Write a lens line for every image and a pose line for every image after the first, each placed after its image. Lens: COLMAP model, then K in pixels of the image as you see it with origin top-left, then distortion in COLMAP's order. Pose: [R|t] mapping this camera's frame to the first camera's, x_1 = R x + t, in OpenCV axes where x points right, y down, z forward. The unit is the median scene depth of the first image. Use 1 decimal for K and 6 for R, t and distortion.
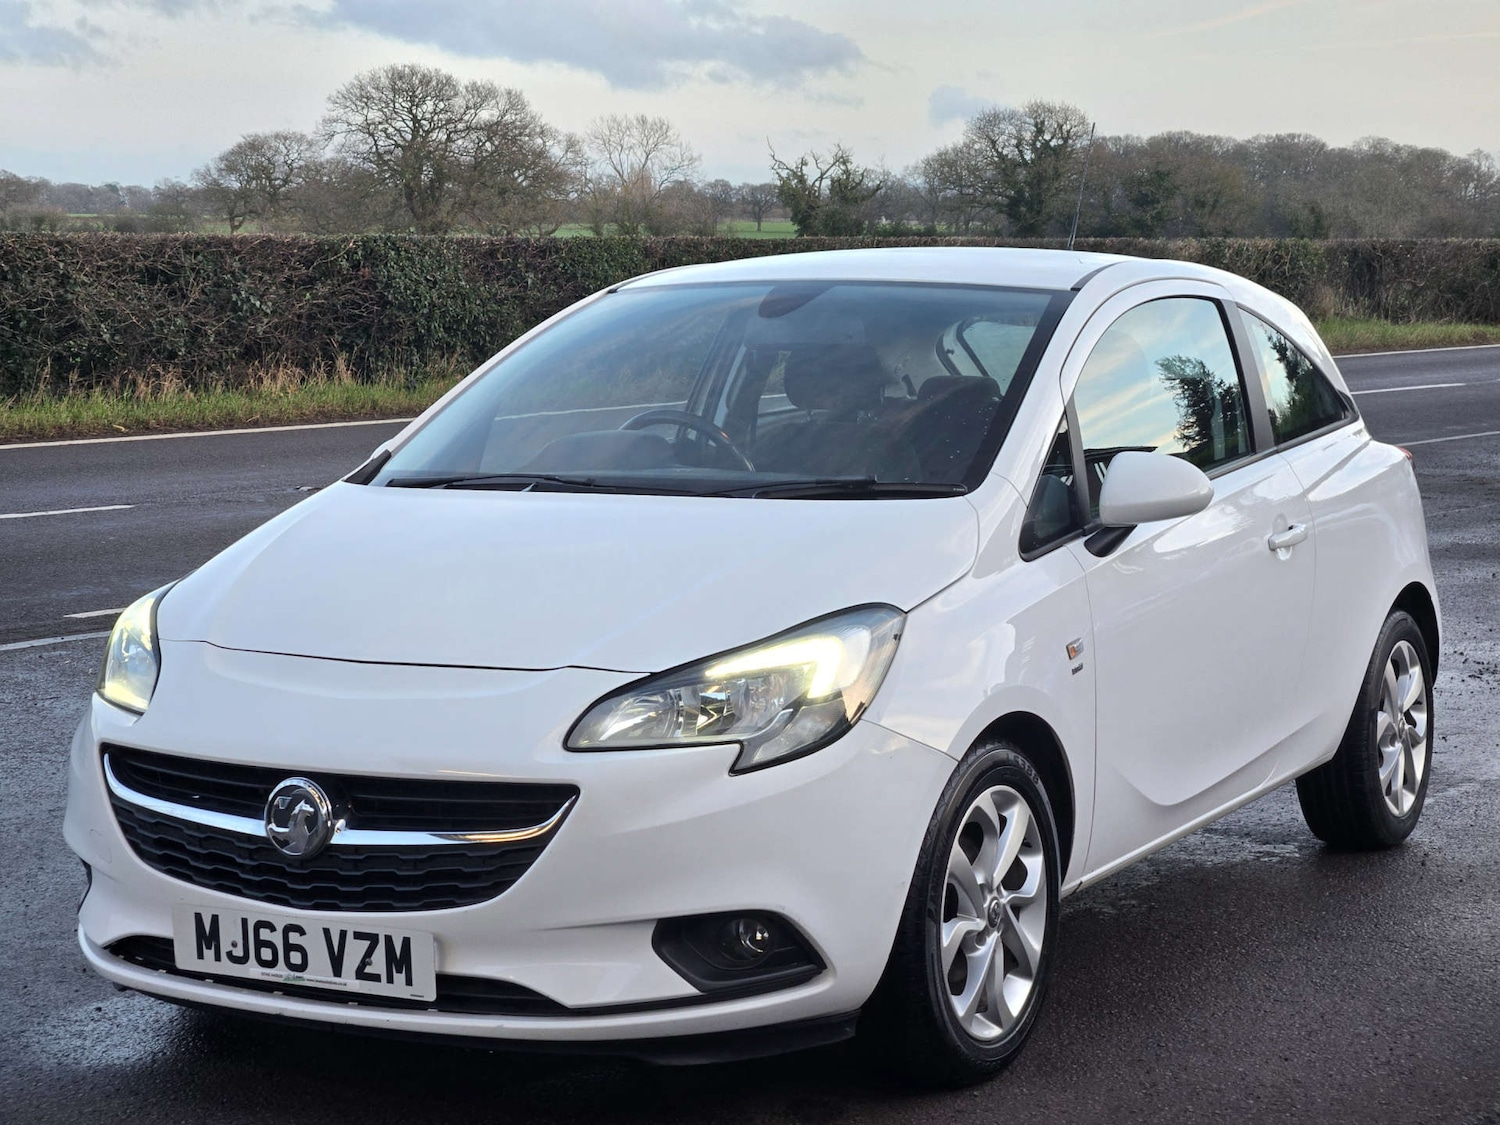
lens RADIAL K [[2816.3, 0, 736.3], [0, 2816.3, 507.2], [0, 0, 1]] dist [0.062244, 0.000000]
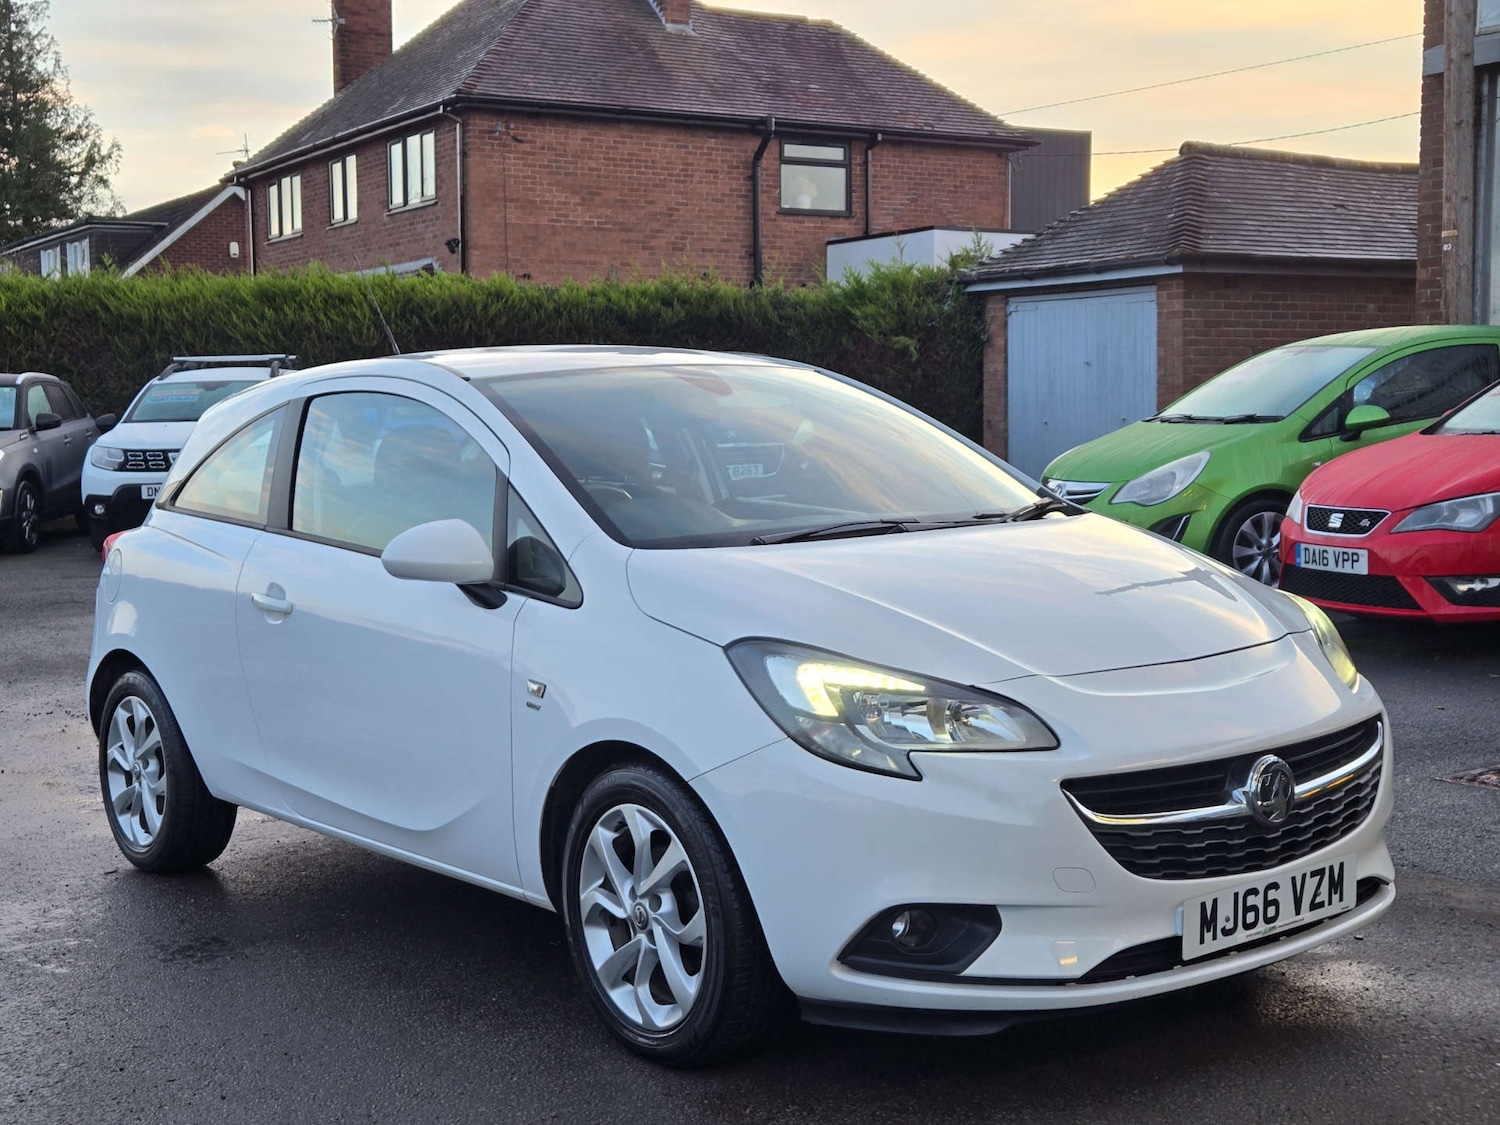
lens RADIAL K [[1973.0, 0, 787.0], [0, 1973.0, 528.5], [0, 0, 1]] dist [0.063666, 0.000000]
pose [[0.365201, -0.061012, 0.928927, -0.920007], [0.097843, 0.994839, 0.026875, -0.037159], [-0.925773, 0.081074, 0.369286, 0.814581]]
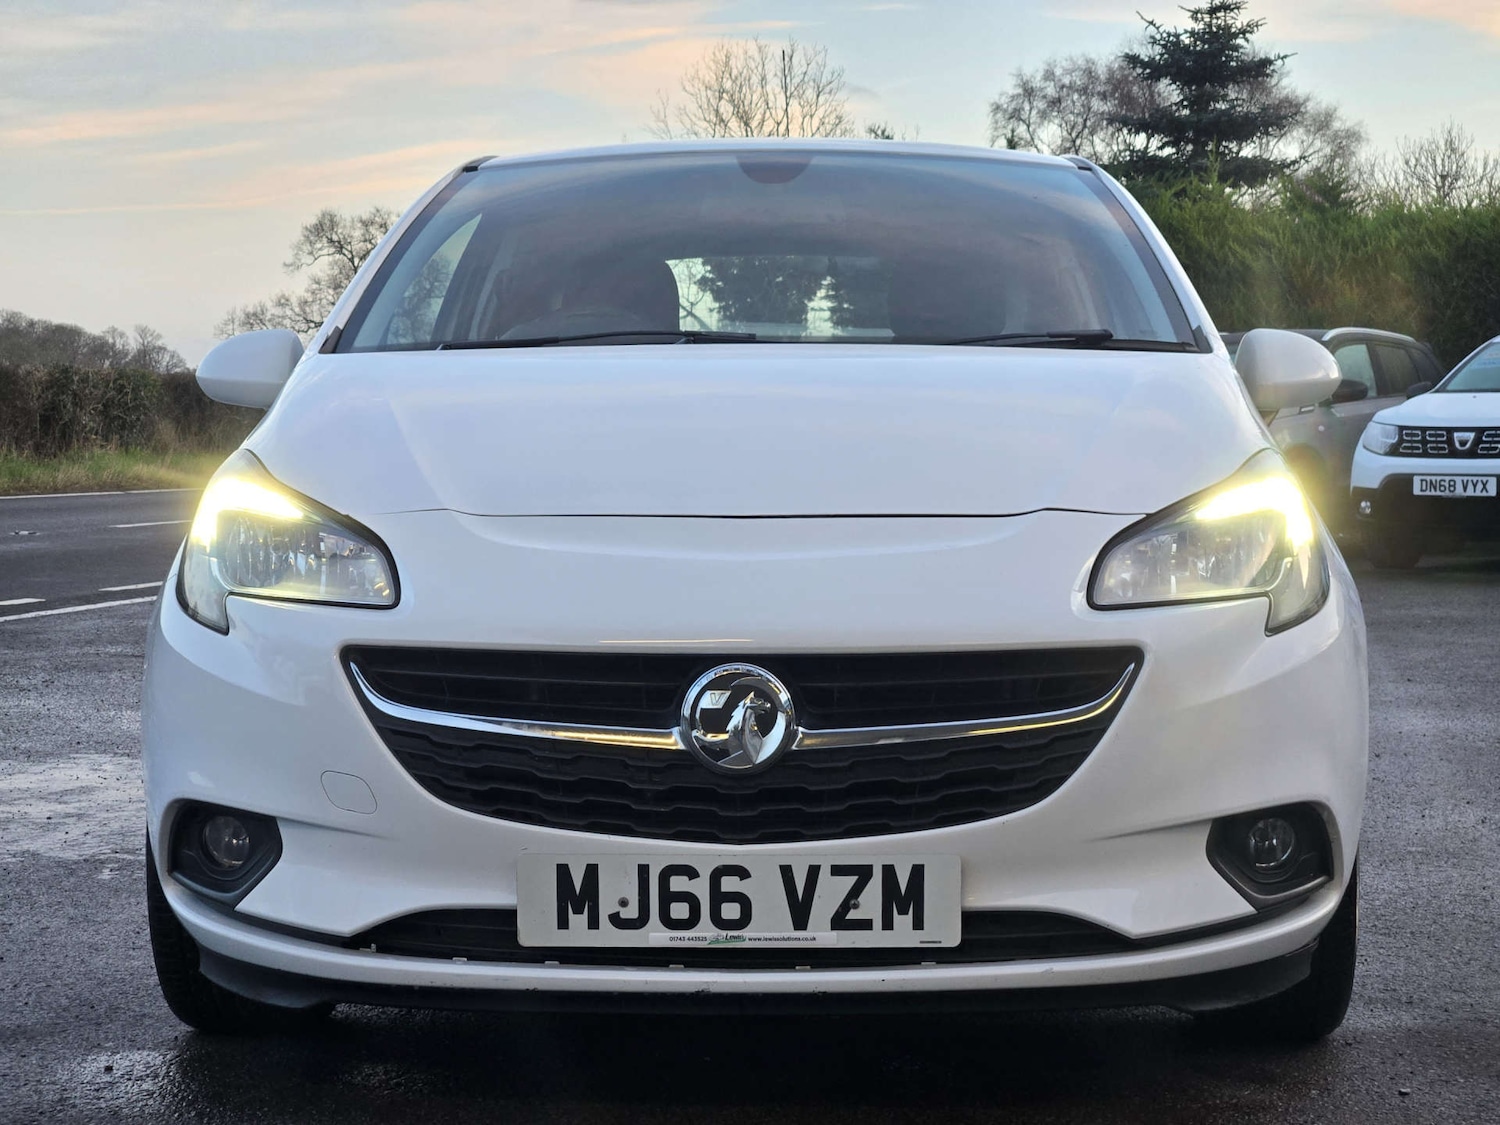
lens RADIAL K [[2850.4, 0, 756.9], [0, 2850.4, 559.3], [0, 0, 1]] dist [0.004404, 0.000000]
pose [[0.889631, -0.006687, 0.456631, -0.456021], [0.026408, 0.998973, -0.036821, 0.089789], [-0.455916, 0.044815, 0.888894, 0.314836]]
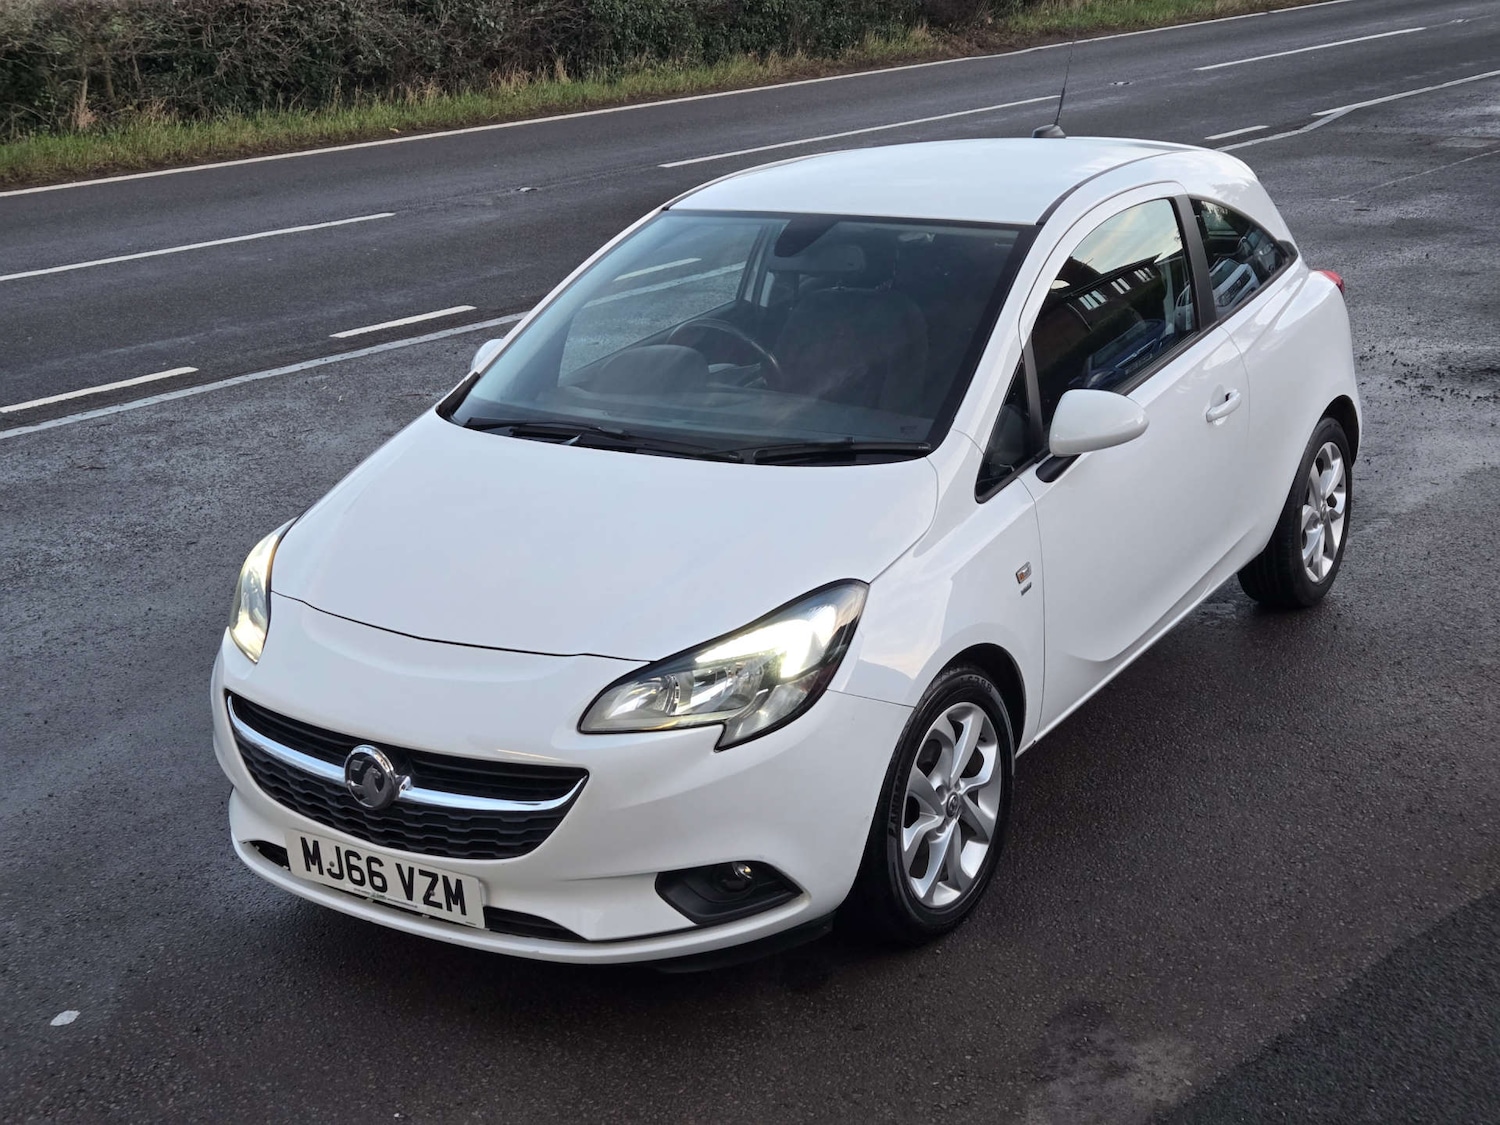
lens RADIAL K [[1982.7, 0, 736.7], [0, 1982.7, 544.5], [0, 0, 1]] dist [0.068701, 0.000000]
pose [[0.996753, -0.017215, -0.078662, 0.068360], [0.034118, 0.975148, 0.218913, -0.160769], [0.072939, -0.220886, 0.972568, 0.179887]]
